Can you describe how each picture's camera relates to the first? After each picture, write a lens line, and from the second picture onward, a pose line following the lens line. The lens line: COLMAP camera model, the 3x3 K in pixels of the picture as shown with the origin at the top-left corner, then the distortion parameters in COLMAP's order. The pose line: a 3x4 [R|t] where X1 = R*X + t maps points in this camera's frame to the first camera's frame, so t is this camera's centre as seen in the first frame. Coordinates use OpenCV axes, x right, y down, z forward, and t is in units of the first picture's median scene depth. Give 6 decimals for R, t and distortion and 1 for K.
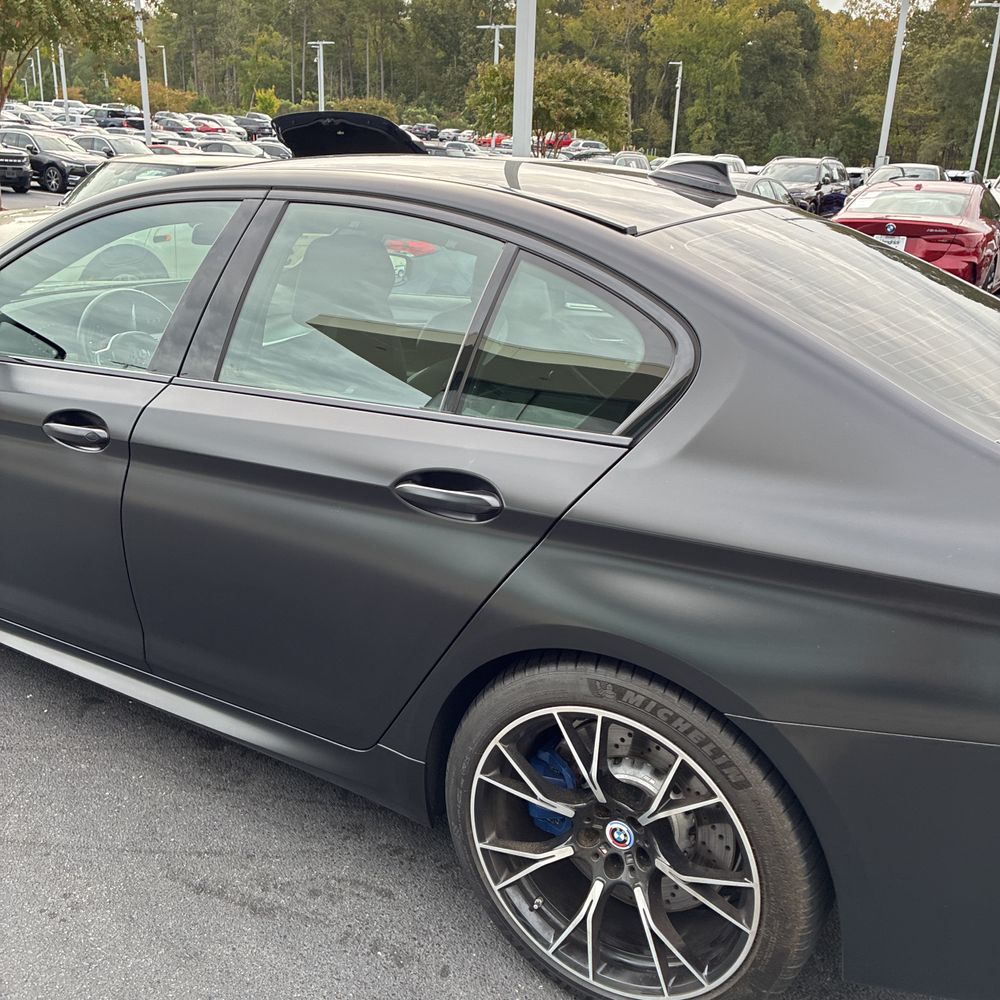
lens RADIAL K [[1021.7, 0, 479.8], [0, 1021.7, 487.2], [0, 0, 1]] dist [0.019015, 0.003190]
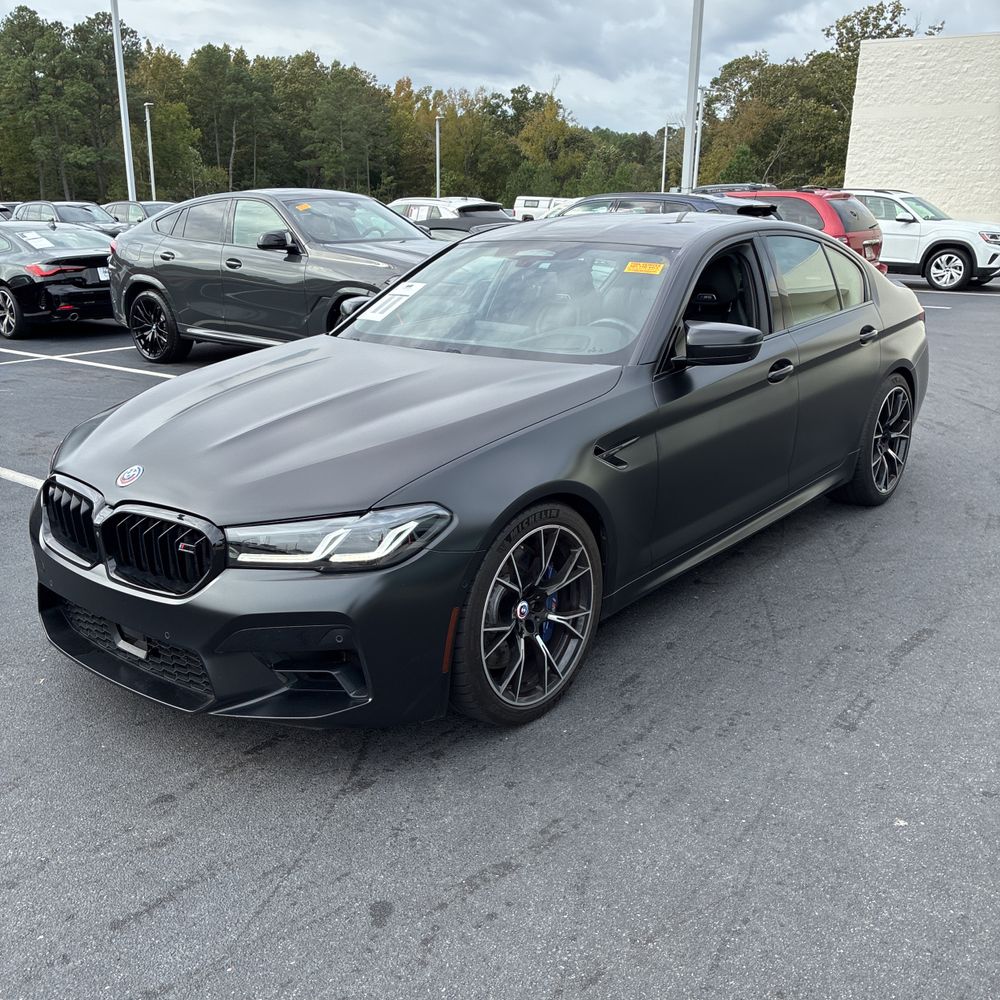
lens RADIAL K [[1003.5, 0, 500.0], [0, 1003.5, 500.0], [0, 0, 1]] dist [0.021665, 0.000765]
pose [[0.135004, -0.308592, 0.941565, -2.628182], [0.316583, 0.913889, 0.254129, -0.543724], [-0.938908, 0.263776, 0.221074, 1.360212]]
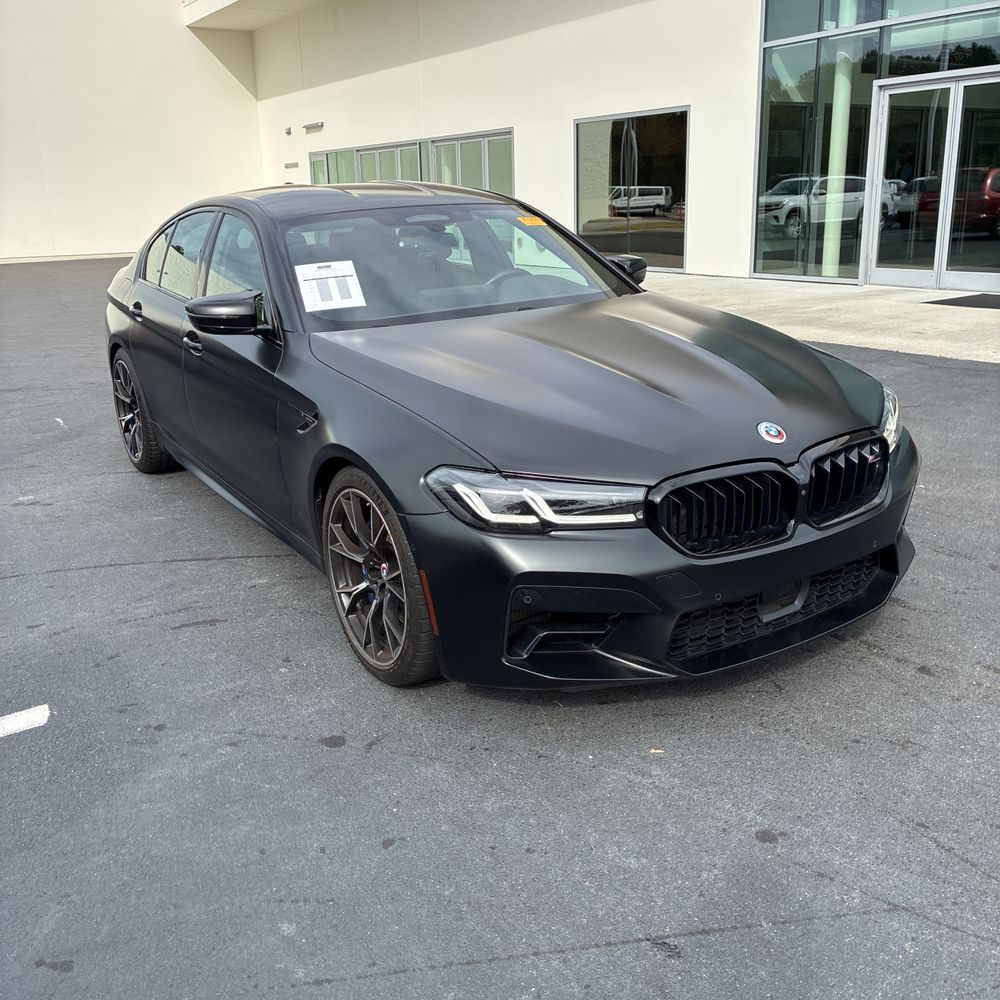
lens RADIAL K [[1001.1, 0, 499.3], [0, 1001.1, 498.1], [0, 0, 1]] dist [0.009736, -0.000471]
pose [[-0.900956, -0.127993, 0.414603, -1.516509], [0.145843, 0.810589, 0.567164, -1.173213], [-0.408666, 0.571457, -0.711639, 3.467186]]
